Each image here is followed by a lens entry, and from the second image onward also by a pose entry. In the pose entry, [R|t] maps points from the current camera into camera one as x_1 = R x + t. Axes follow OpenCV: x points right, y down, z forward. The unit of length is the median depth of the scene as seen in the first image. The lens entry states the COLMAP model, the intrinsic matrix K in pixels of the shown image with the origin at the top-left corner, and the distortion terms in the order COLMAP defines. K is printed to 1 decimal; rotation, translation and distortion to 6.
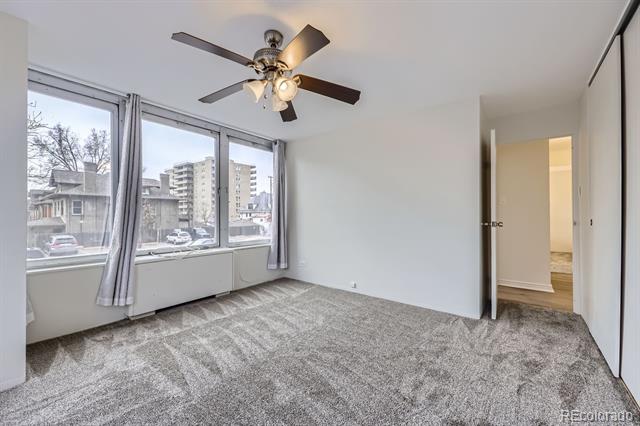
lens RADIAL K [[258.7, 0, 316.3], [0, 258.7, 207.7], [0, 0, 1]] dist [0.003475, -0.000004]
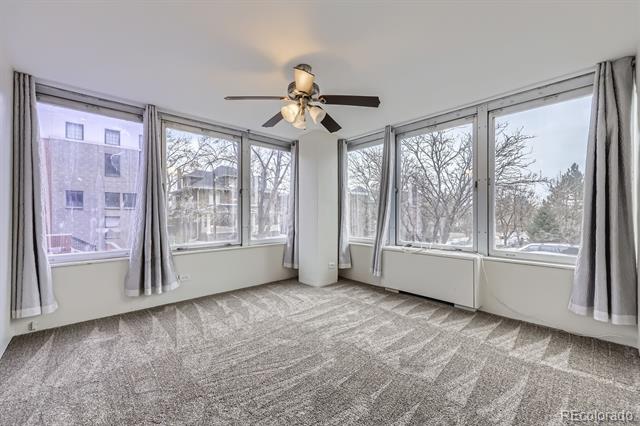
lens RADIAL K [[258.7, 0, 316.3], [0, 258.7, 207.7], [0, 0, 1]] dist [0.003475, -0.000004]
pose [[-0.166337, -0.029819, -0.985618, 0.657524], [0.027030, 0.999029, -0.034786, 0.030083], [0.985698, -0.032428, -0.165369, 0.797052]]
